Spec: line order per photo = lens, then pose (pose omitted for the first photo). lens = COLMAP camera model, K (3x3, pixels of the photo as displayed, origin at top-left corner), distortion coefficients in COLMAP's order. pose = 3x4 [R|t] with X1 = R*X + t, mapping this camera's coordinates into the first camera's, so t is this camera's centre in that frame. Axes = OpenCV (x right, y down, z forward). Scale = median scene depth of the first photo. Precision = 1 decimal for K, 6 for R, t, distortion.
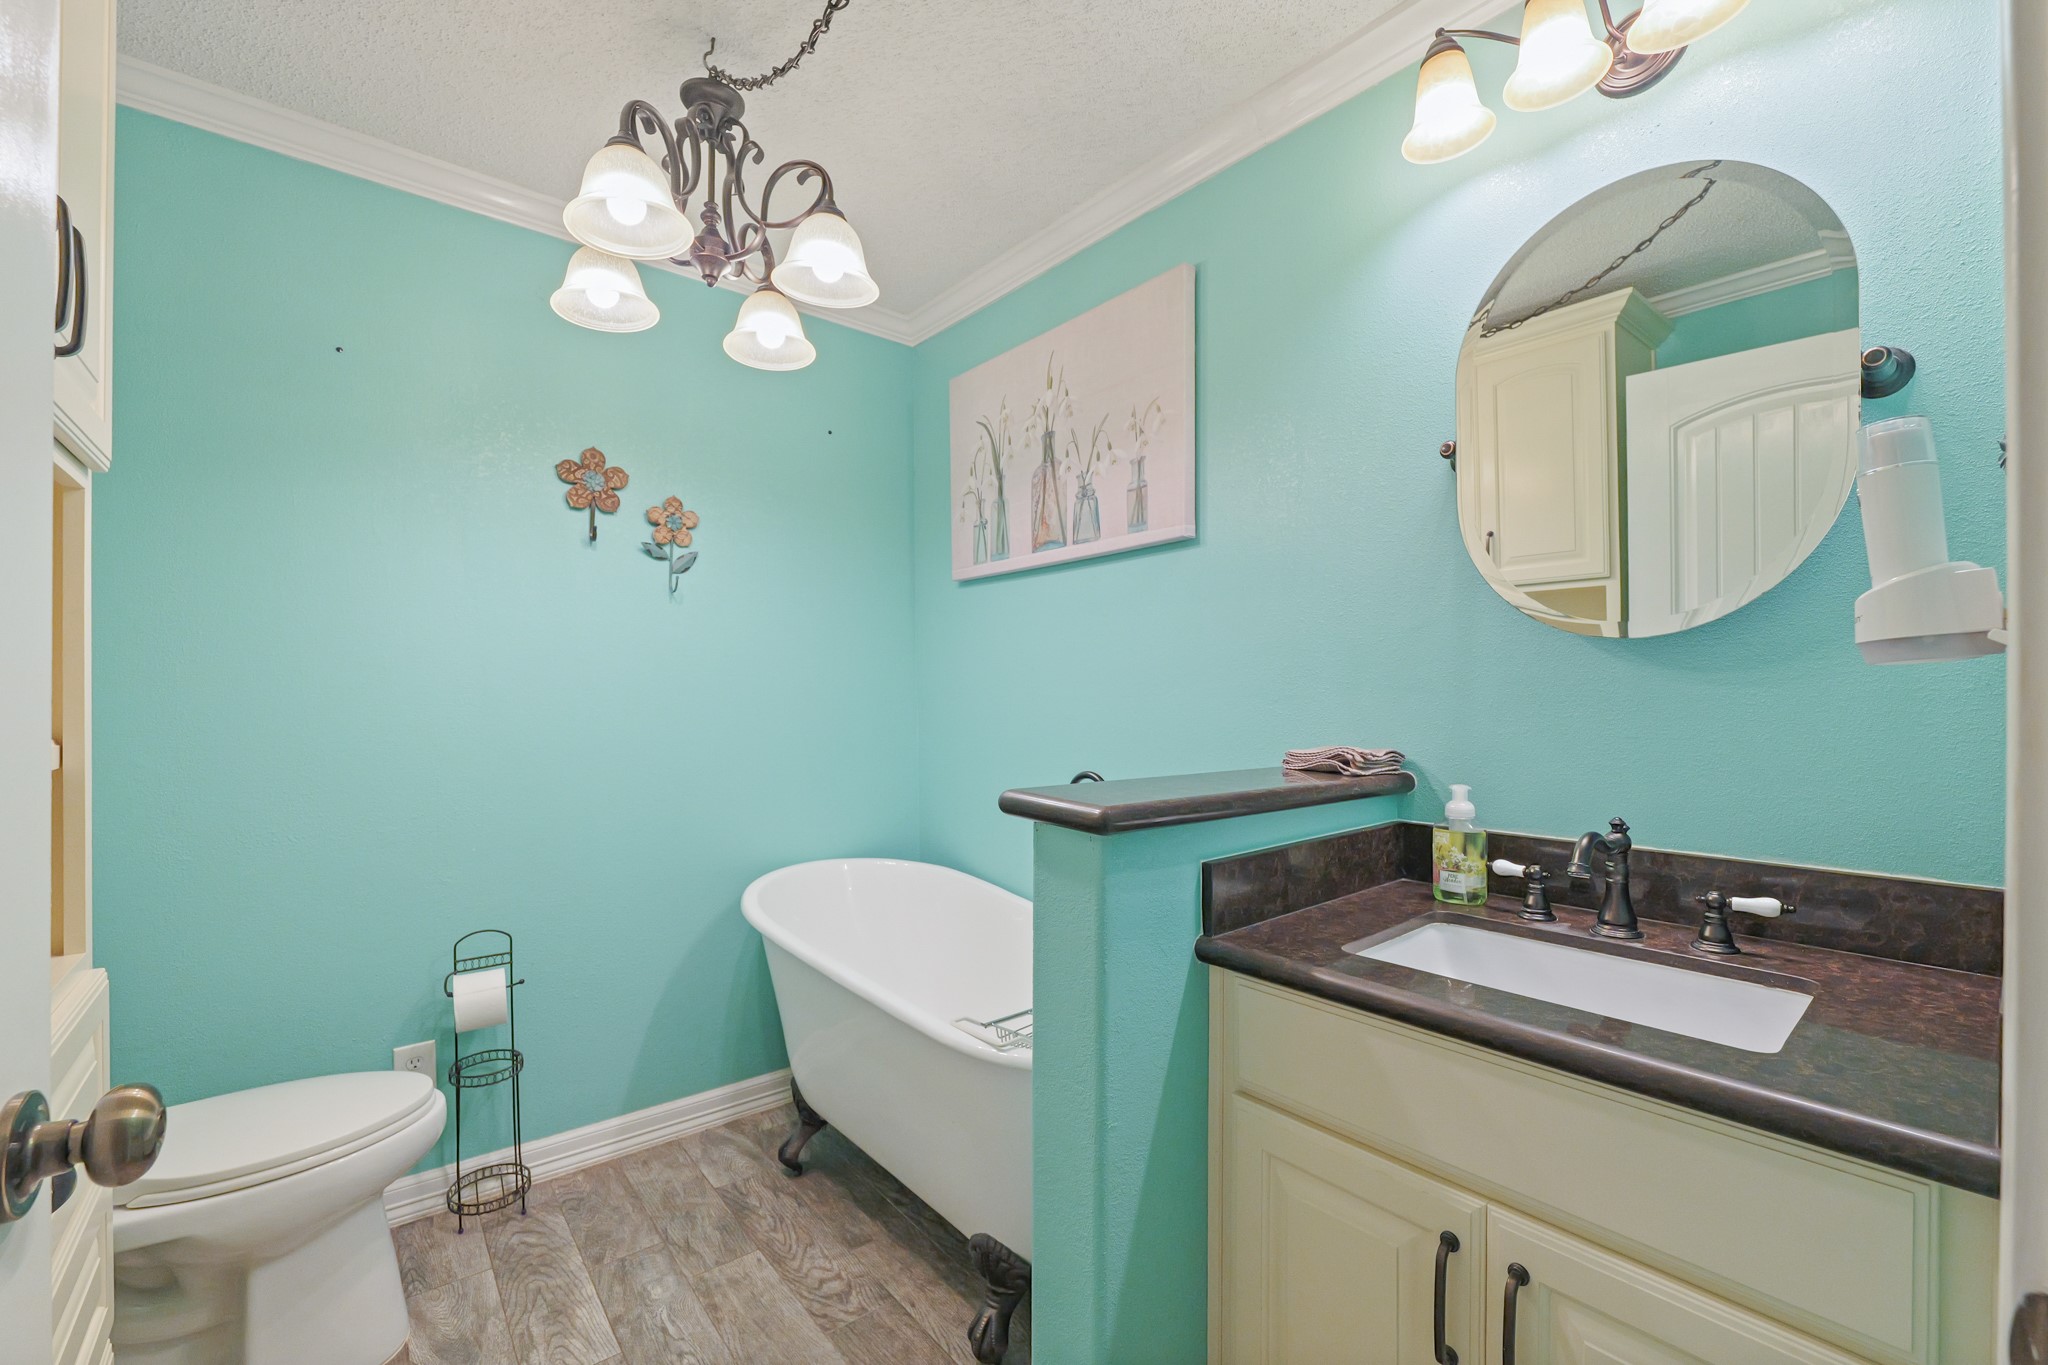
lens RADIAL K [[844.6, 0, 1024.6], [0, 844.6, 691.3], [0, 0, 1]] dist [-0.012693, 0.000517]
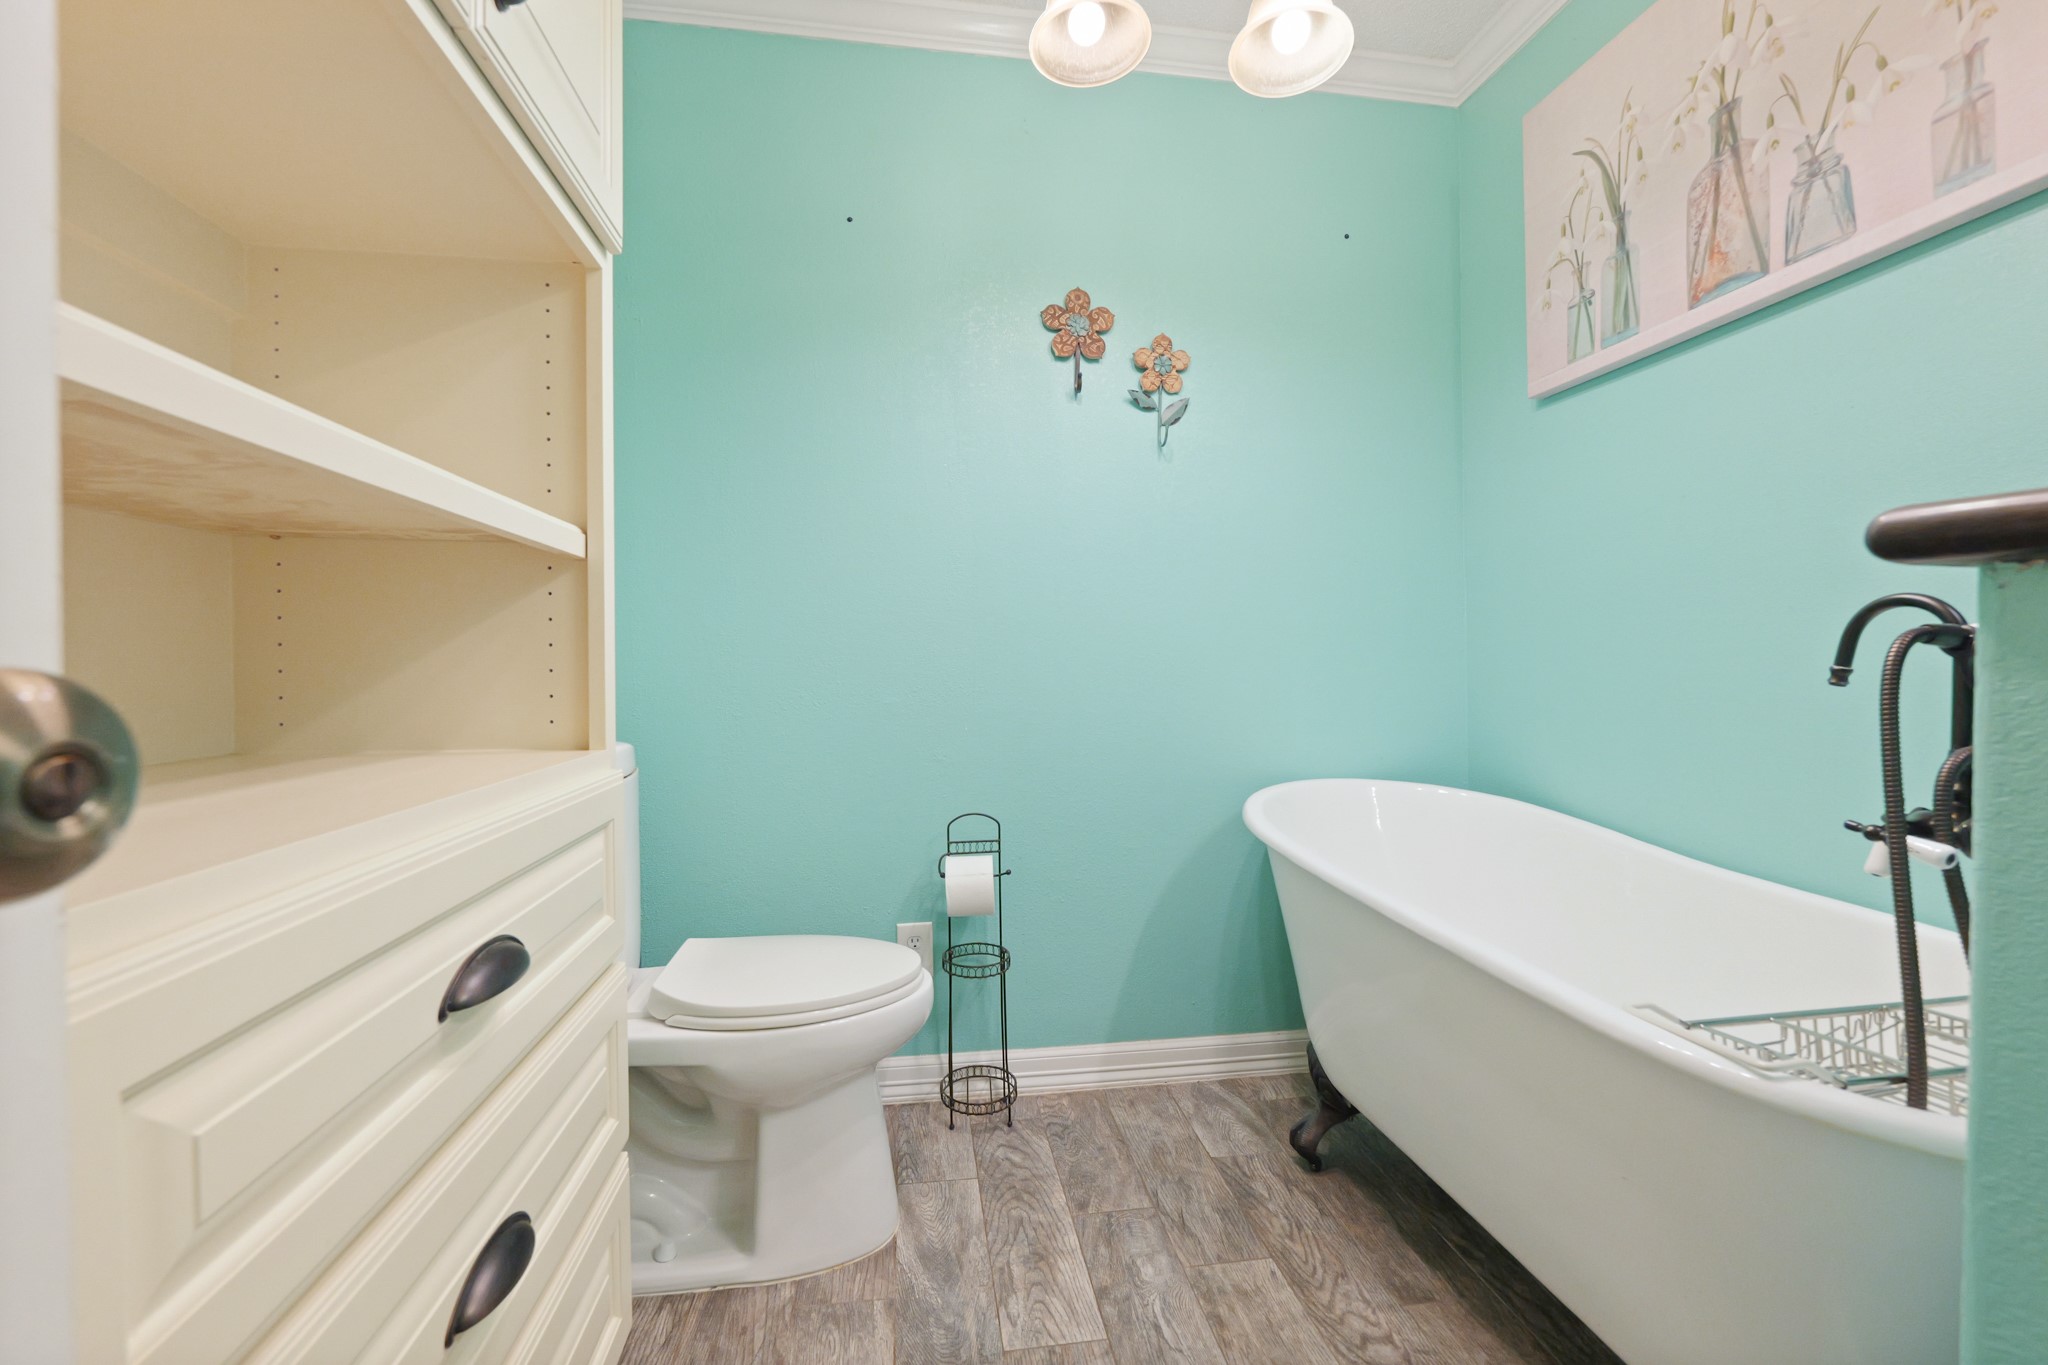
lens RADIAL K [[838.7, 0, 1029.4], [0, 838.7, 668.2], [0, 0, 1]] dist [-0.012611, 0.000738]
pose [[0.860745, 0.000849, -0.509035, -0.111788], [0.002484, 0.999980, 0.005867, 0.114939], [0.509029, -0.006315, 0.860726, 0.220985]]
